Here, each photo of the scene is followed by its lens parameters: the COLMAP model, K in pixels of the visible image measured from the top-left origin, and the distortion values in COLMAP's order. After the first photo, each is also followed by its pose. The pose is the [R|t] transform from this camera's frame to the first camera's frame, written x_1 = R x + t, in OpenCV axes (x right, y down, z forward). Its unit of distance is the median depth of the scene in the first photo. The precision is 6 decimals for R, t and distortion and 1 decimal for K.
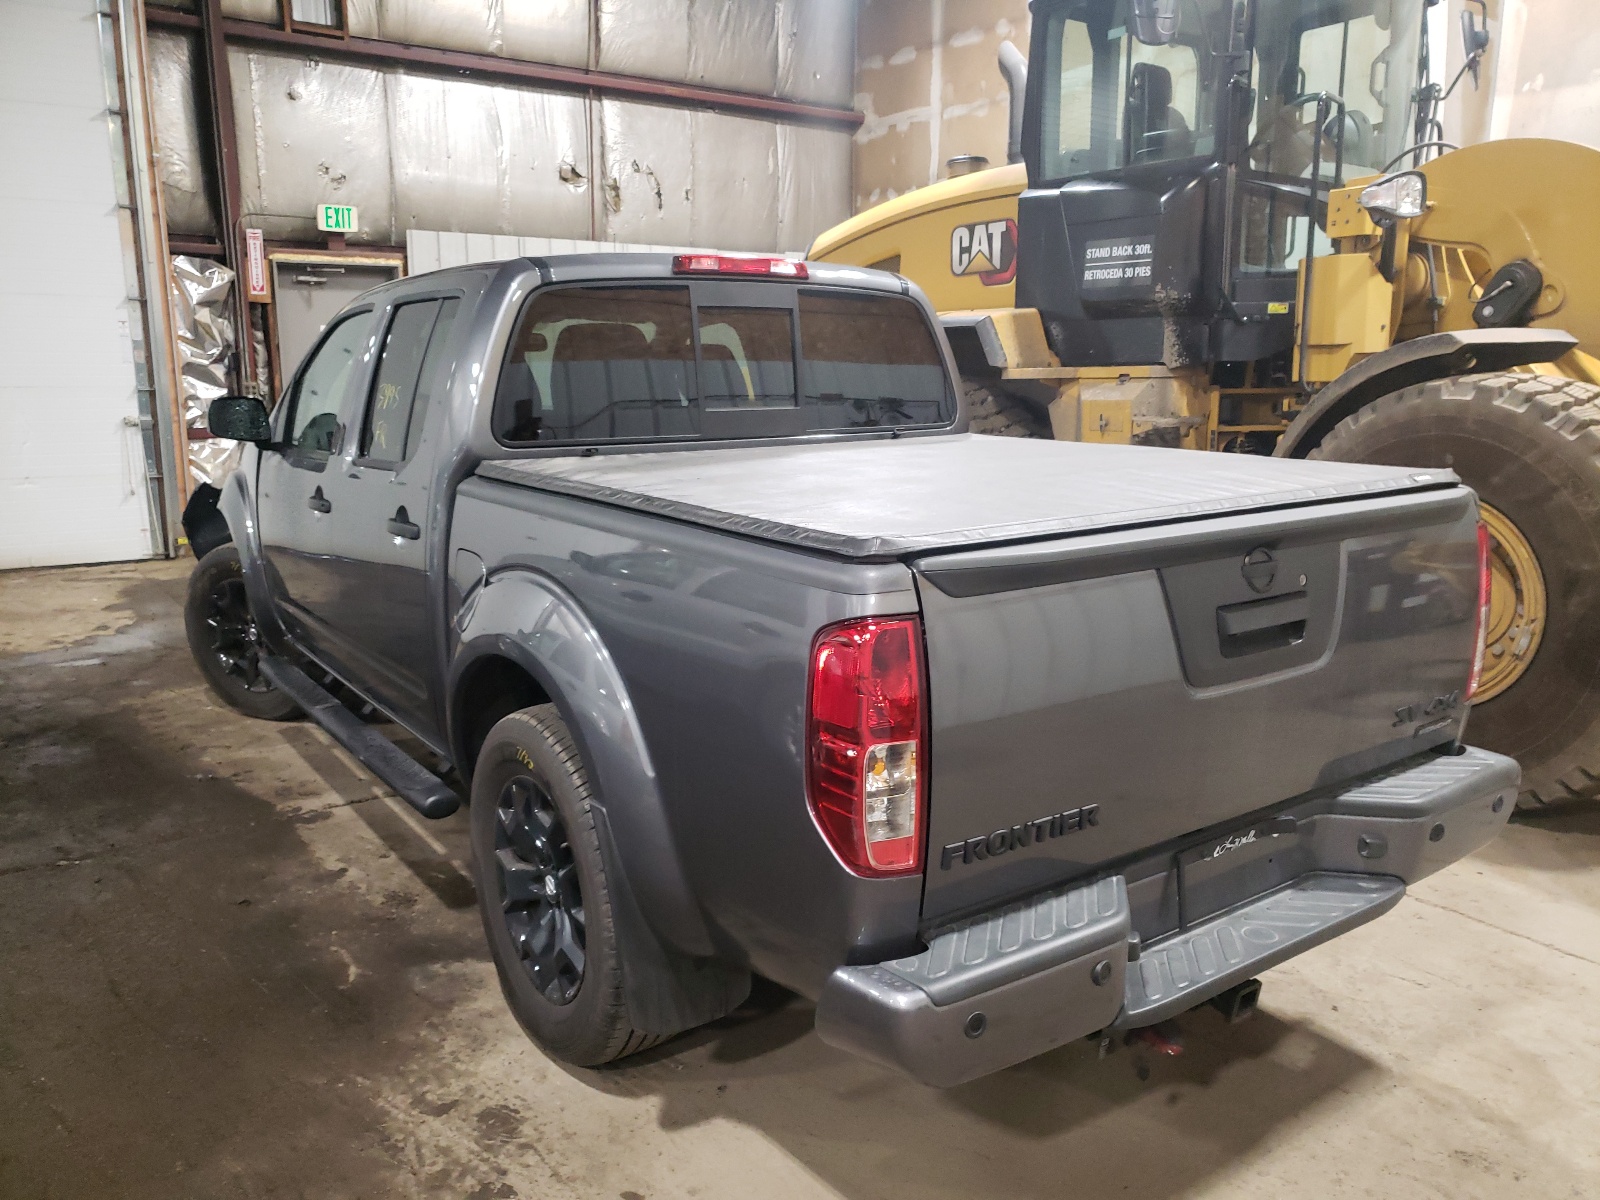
lens RADIAL K [[1263.1, 0, 825.2], [0, 1263.1, 600.6], [0, 0, 1]] dist [-0.008104, 0.052115]
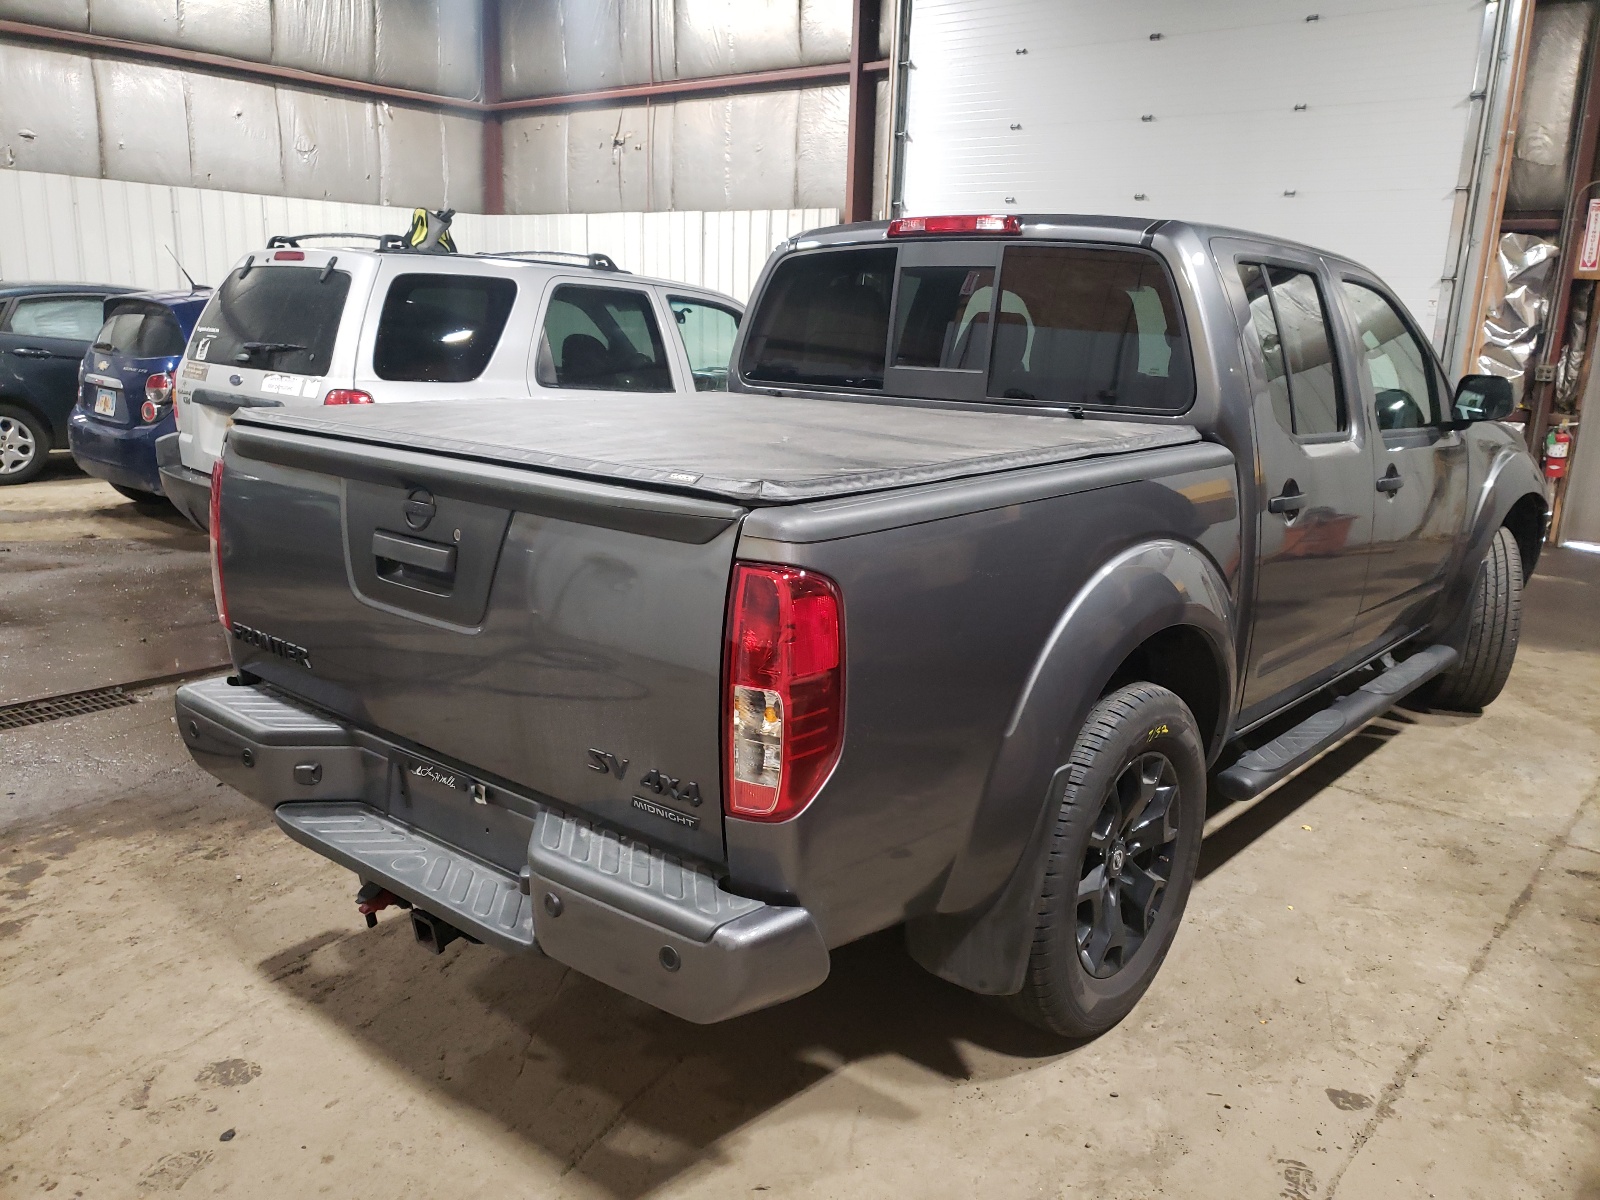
lens RADIAL K [[1263.1, 0, 825.2], [0, 1263.1, 600.6], [0, 0, 1]] dist [-0.008104, 0.052115]
pose [[0.251507, 0.225195, -0.941293, 1.000798], [-0.219393, 0.960504, 0.171171, -0.141881], [0.942662, 0.163463, 0.290979, 0.730869]]
